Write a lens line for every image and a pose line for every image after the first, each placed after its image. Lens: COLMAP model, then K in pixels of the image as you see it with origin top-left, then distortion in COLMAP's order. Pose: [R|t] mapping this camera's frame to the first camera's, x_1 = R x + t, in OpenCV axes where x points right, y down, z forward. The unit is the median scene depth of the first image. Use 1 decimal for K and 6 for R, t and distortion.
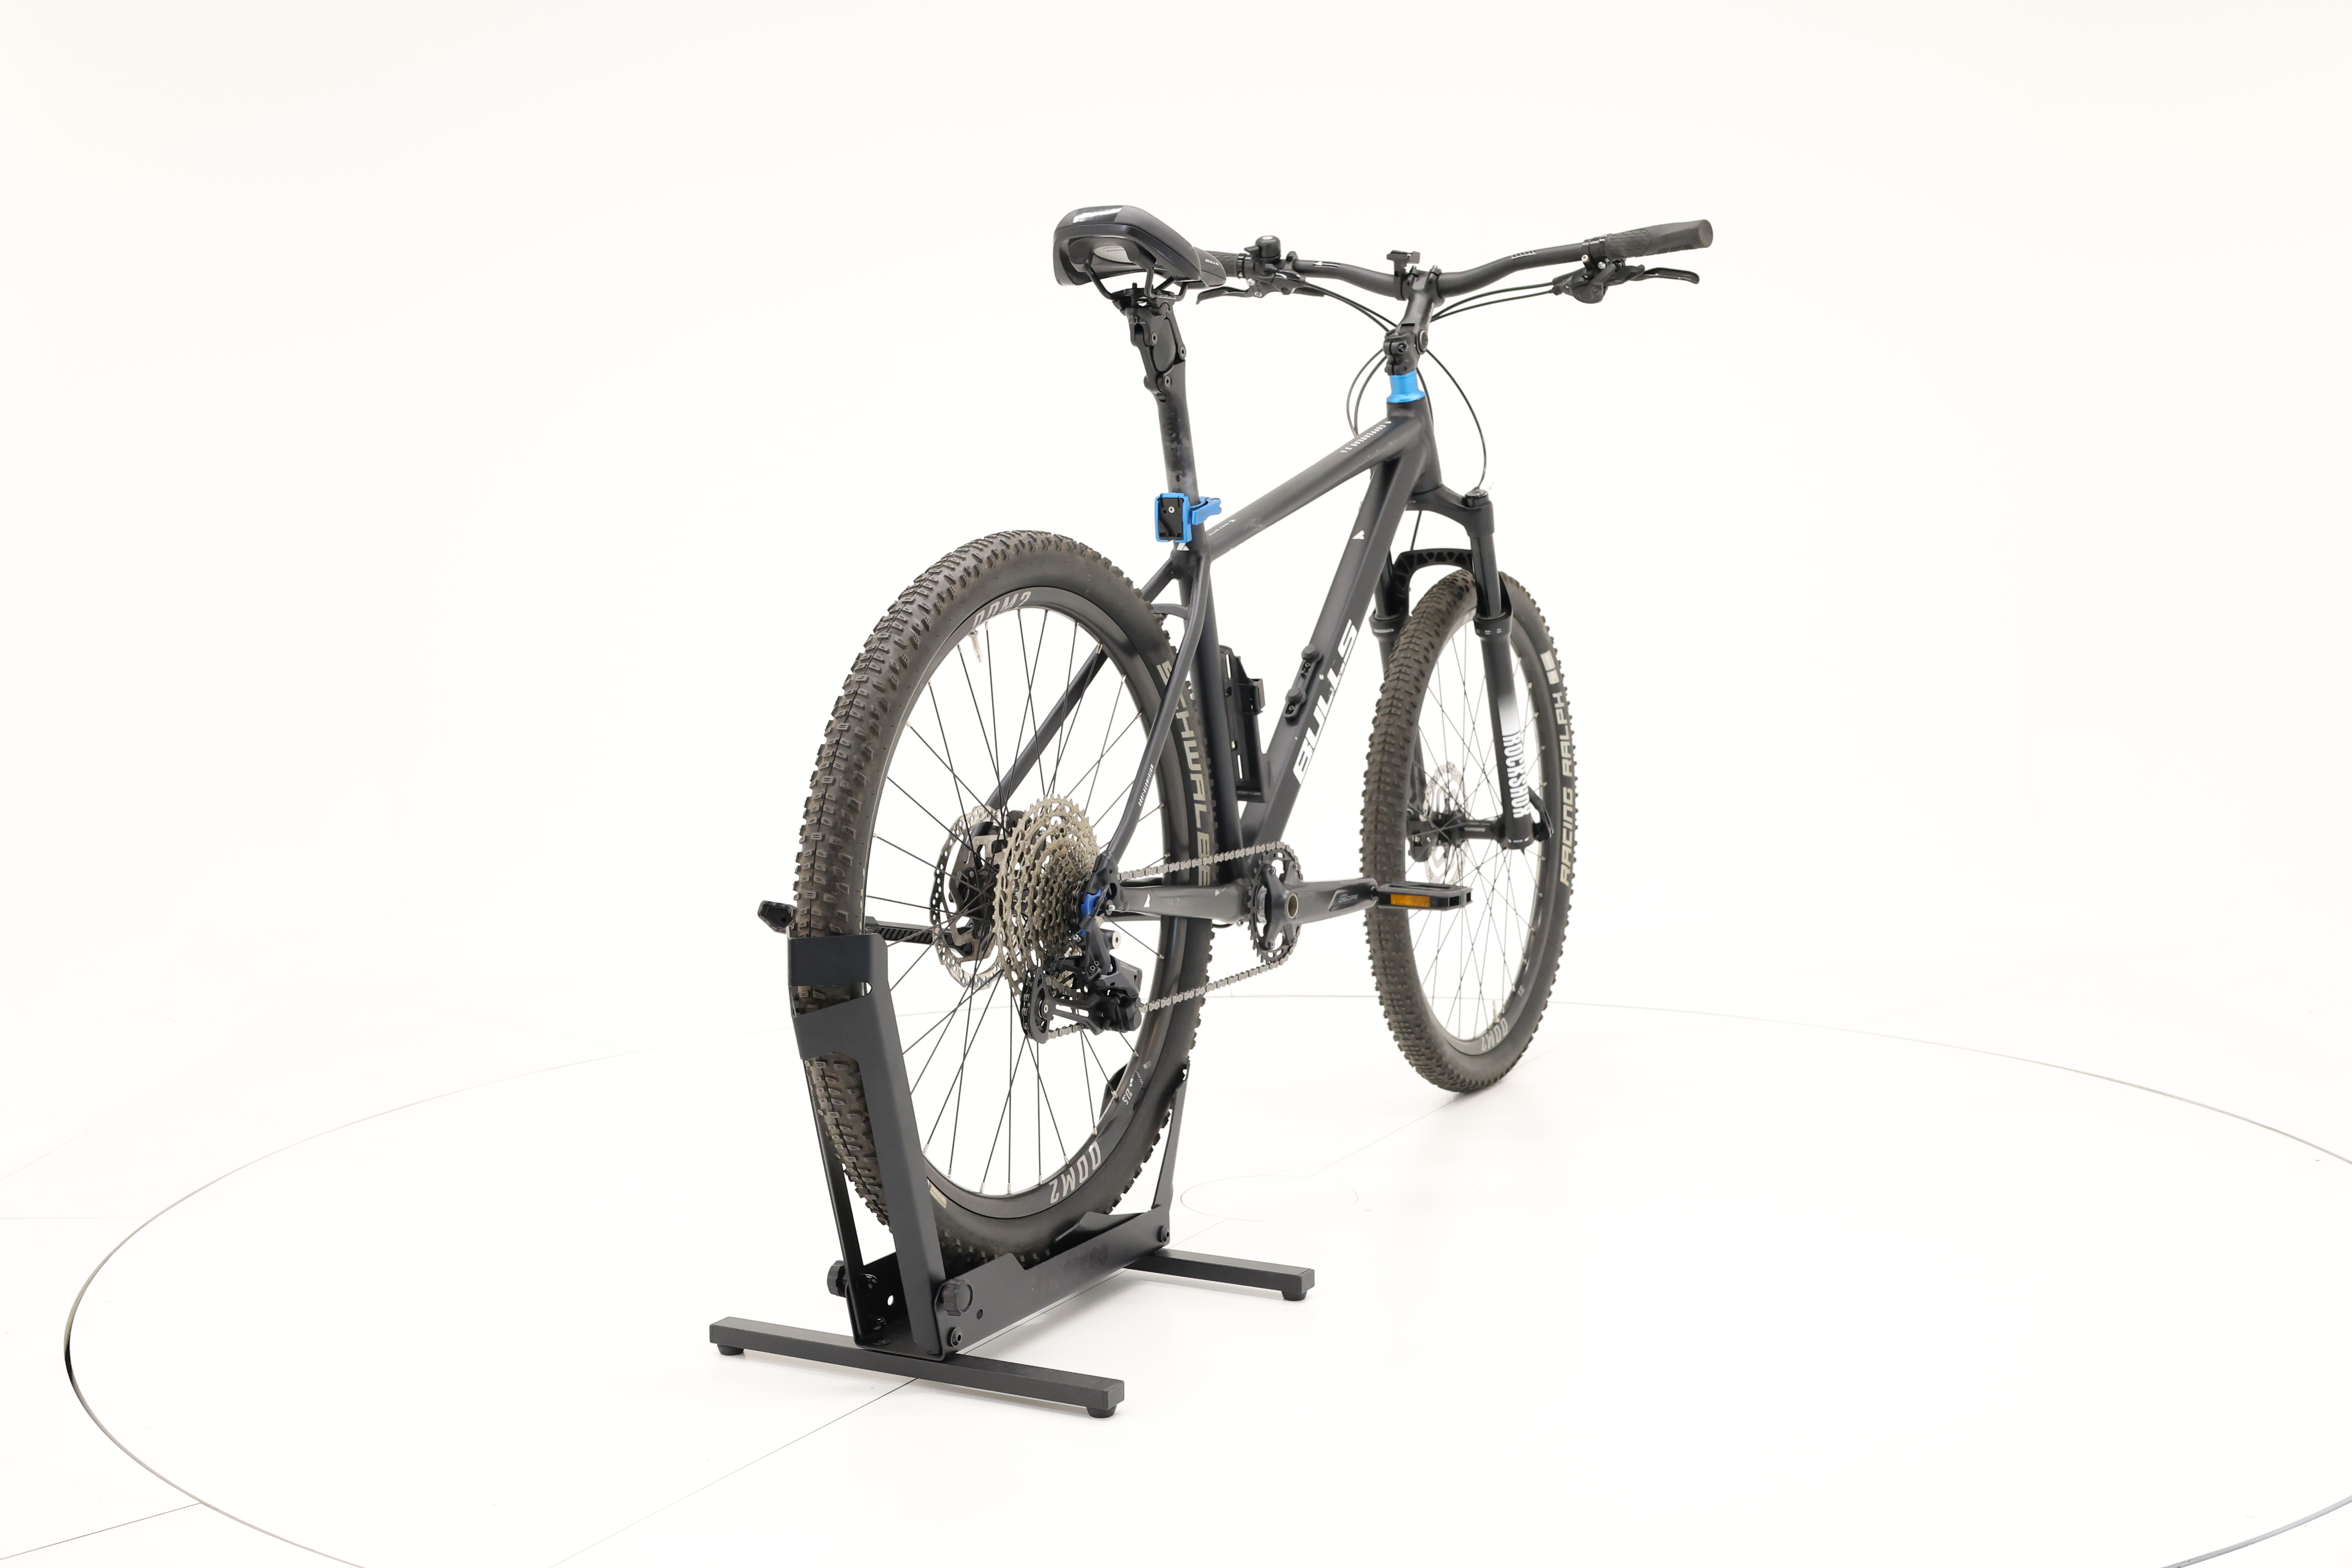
lens RADIAL K [[2640.7, 0, 1185.6], [0, 2640.7, 782.7], [0, 0, 1]] dist [-0.013027, 0.000000]
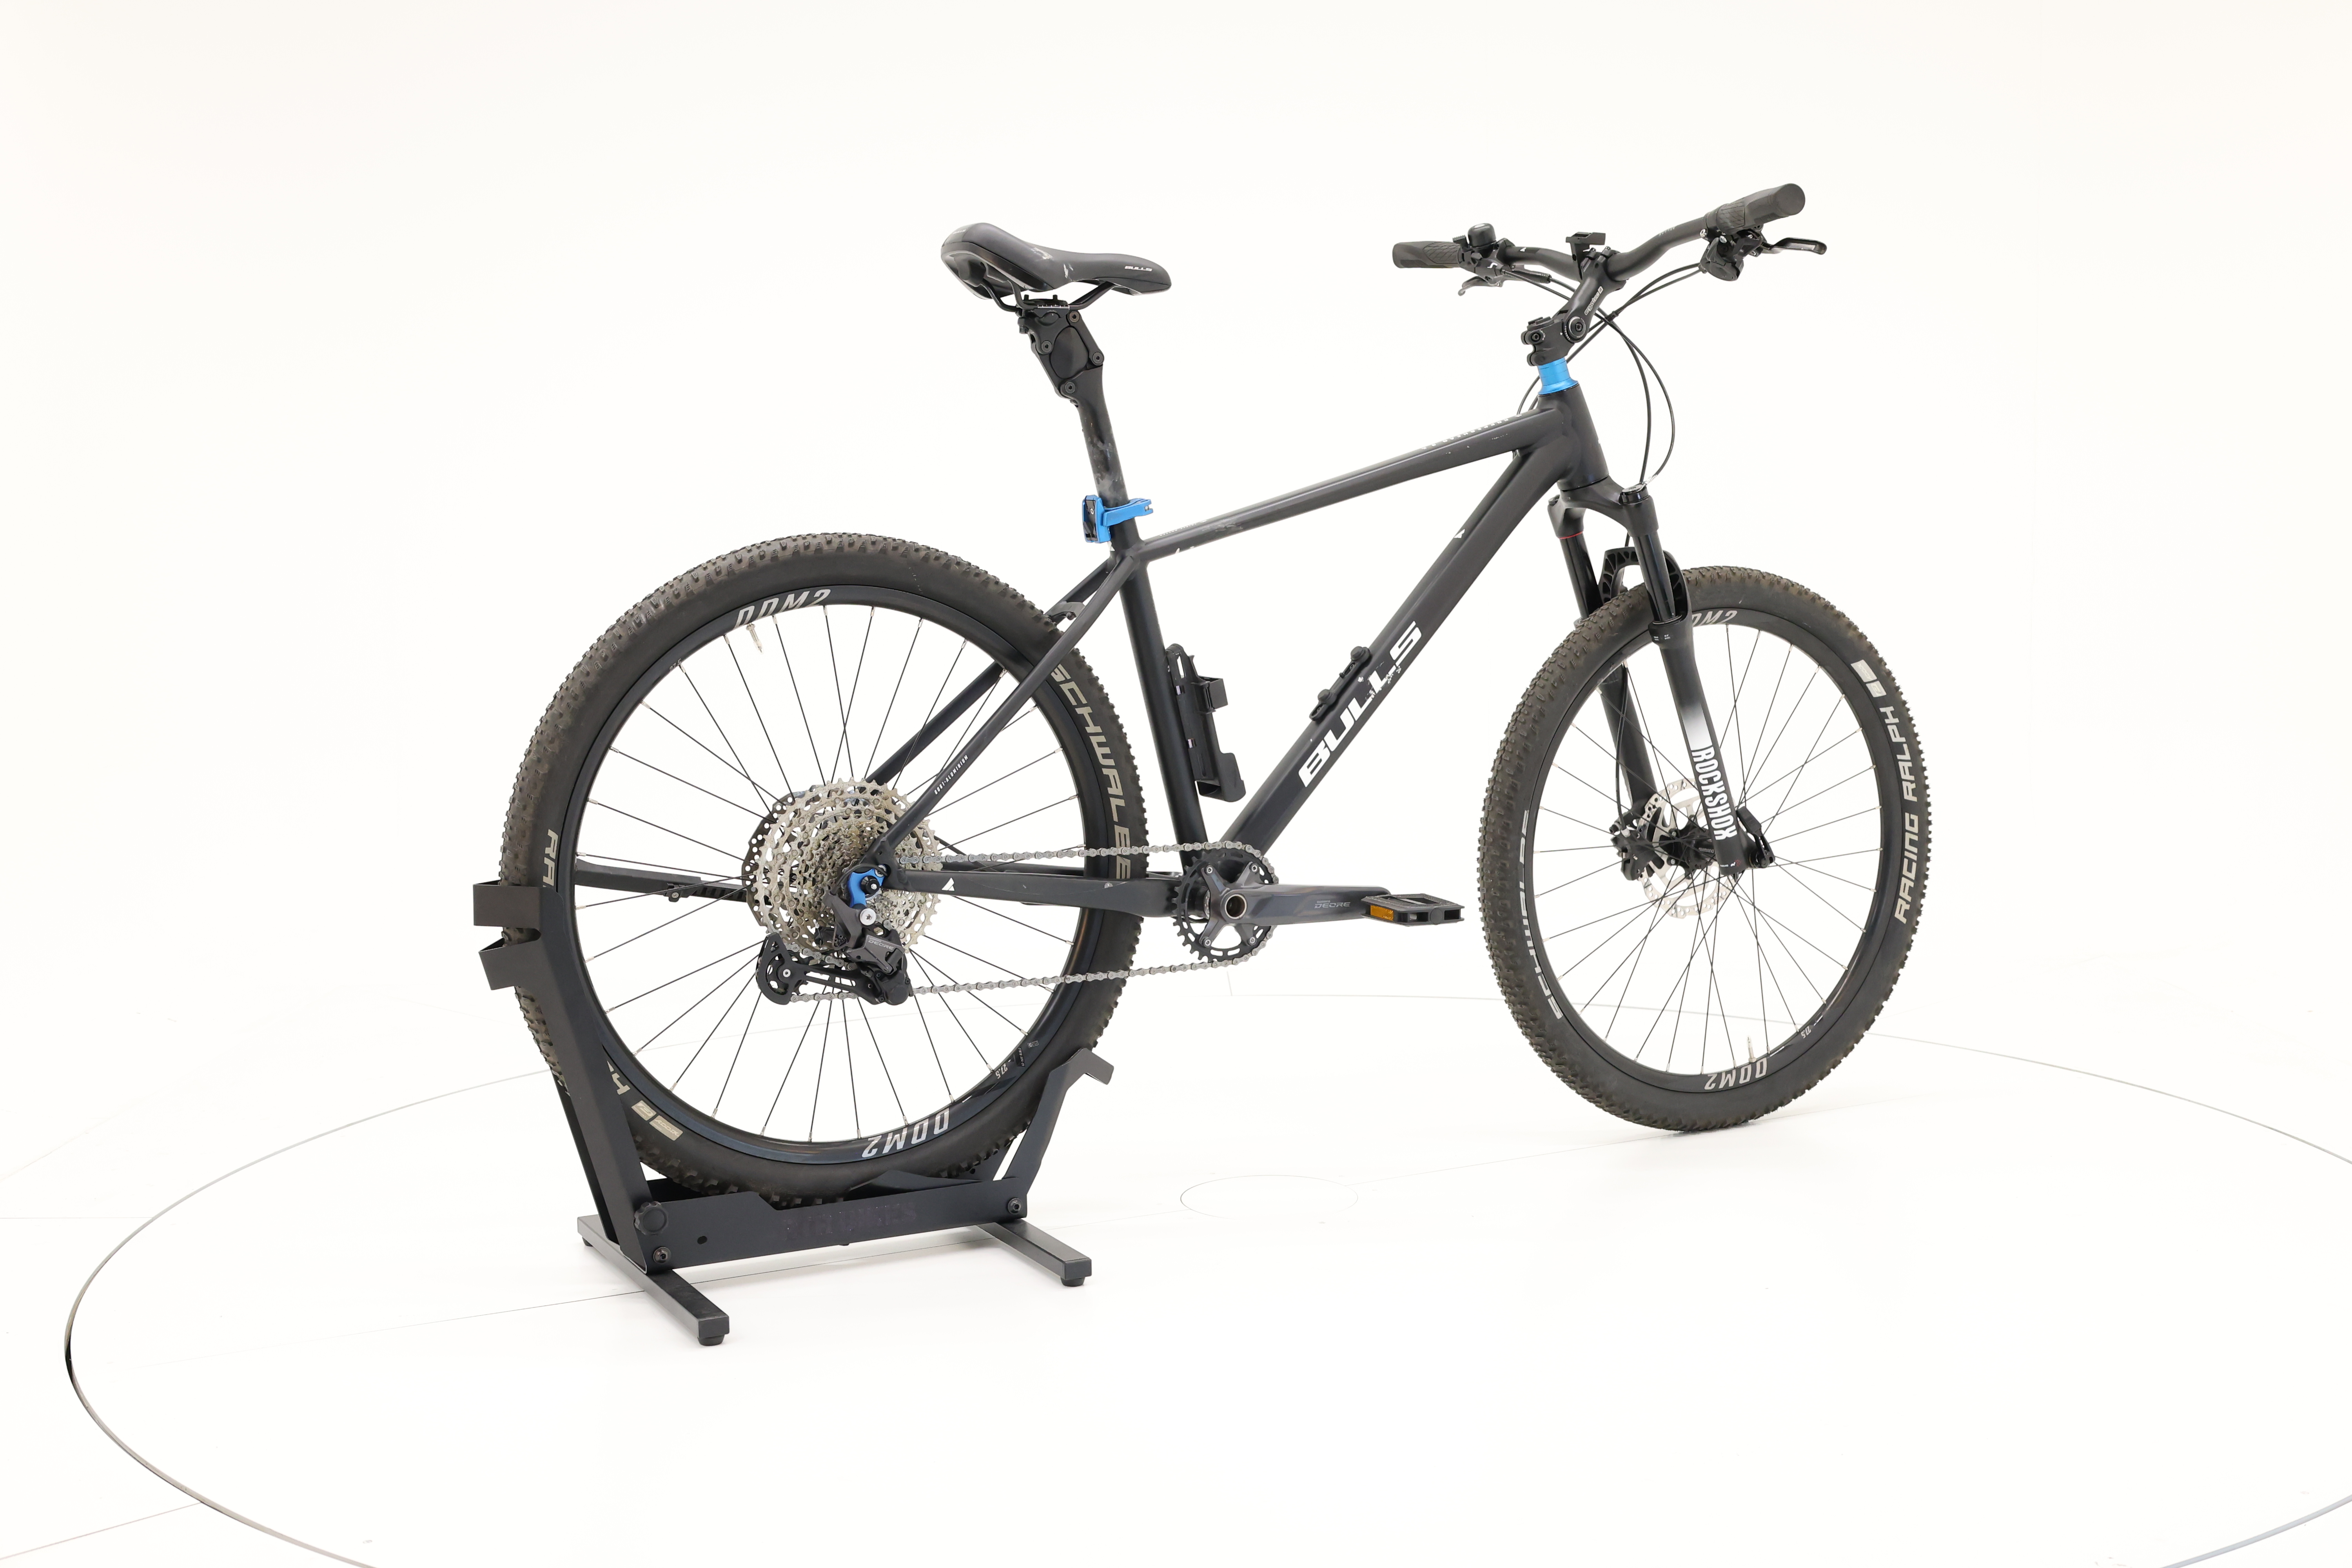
lens RADIAL K [[2640.7, 0, 1172.7], [0, 2640.7, 781.9], [0, 0, 1]] dist [-0.013027, 0.000000]
pose [[0.827822, 0.058450, -0.557937, 0.561342], [-0.052447, 0.998265, 0.026763, -0.025289], [0.558533, 0.007107, 0.829452, 0.152171]]
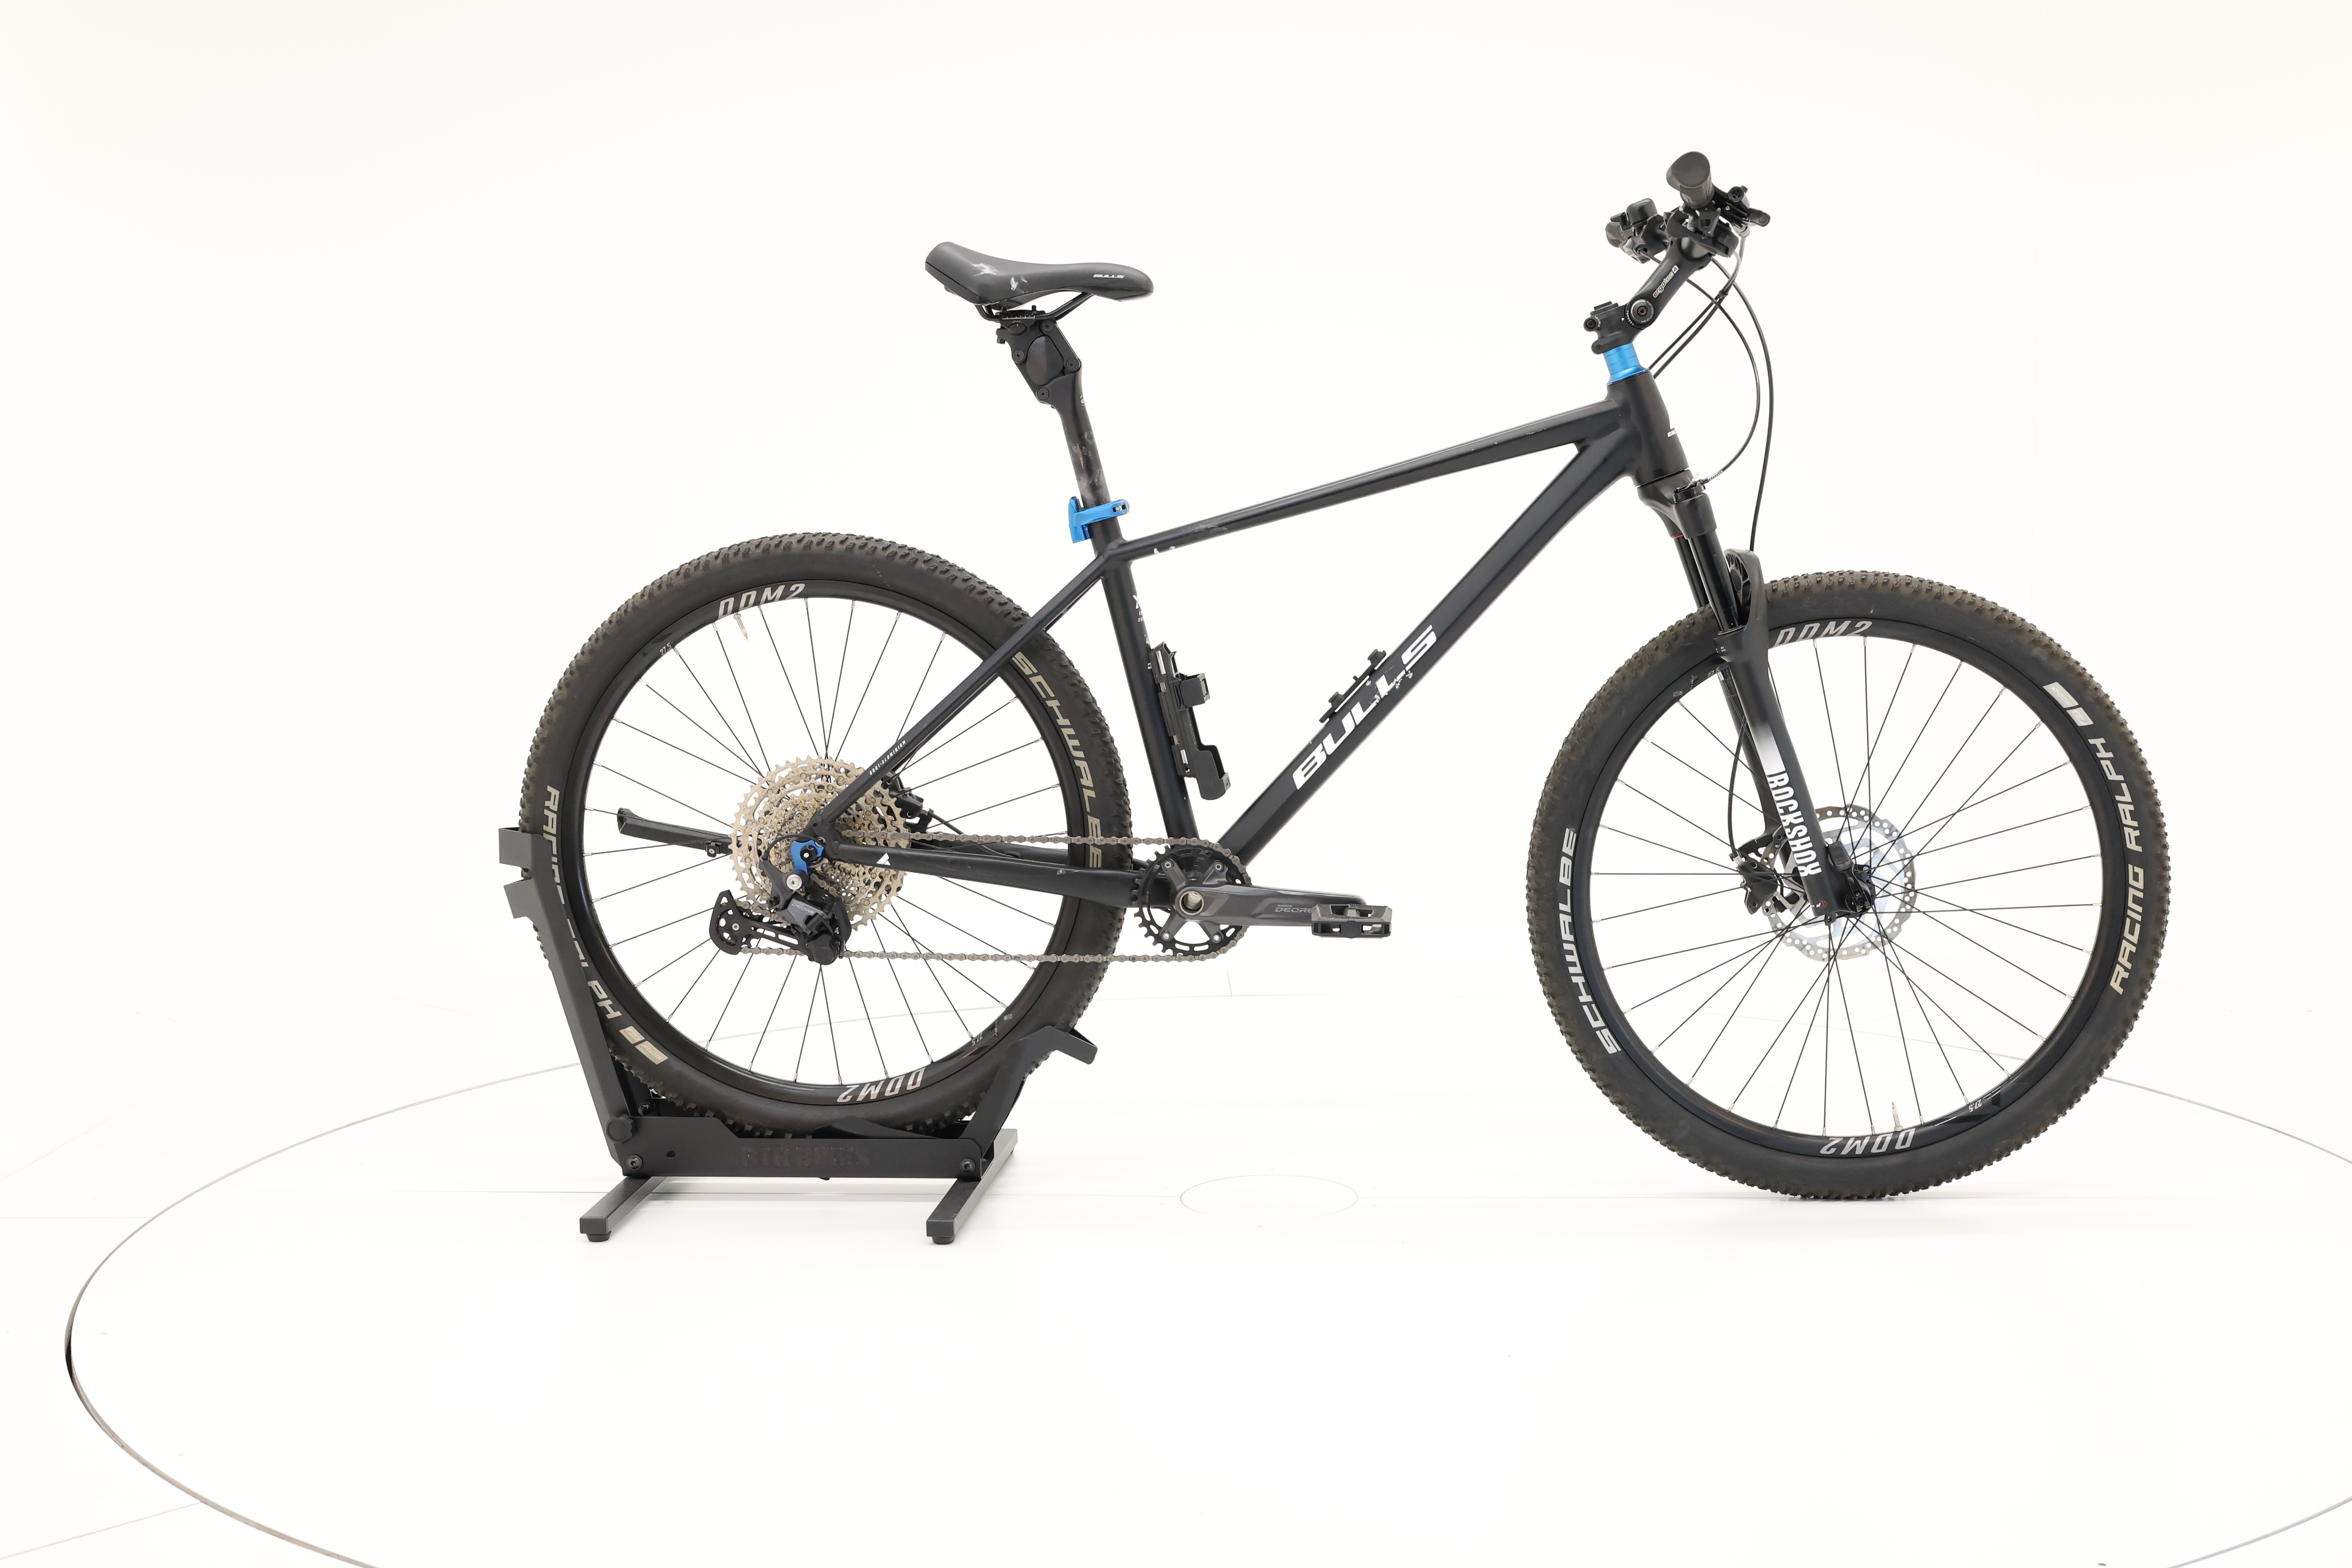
lens RADIAL K [[2640.7, 0, 1160.2], [0, 2640.7, 790.7], [0, 0, 1]] dist [-0.013027, 0.000000]
pose [[0.396263, 0.108945, -0.911650, 0.929271], [-0.079813, 0.993264, 0.084006, -0.078120], [0.914661, 0.039473, 0.402289, 0.564757]]
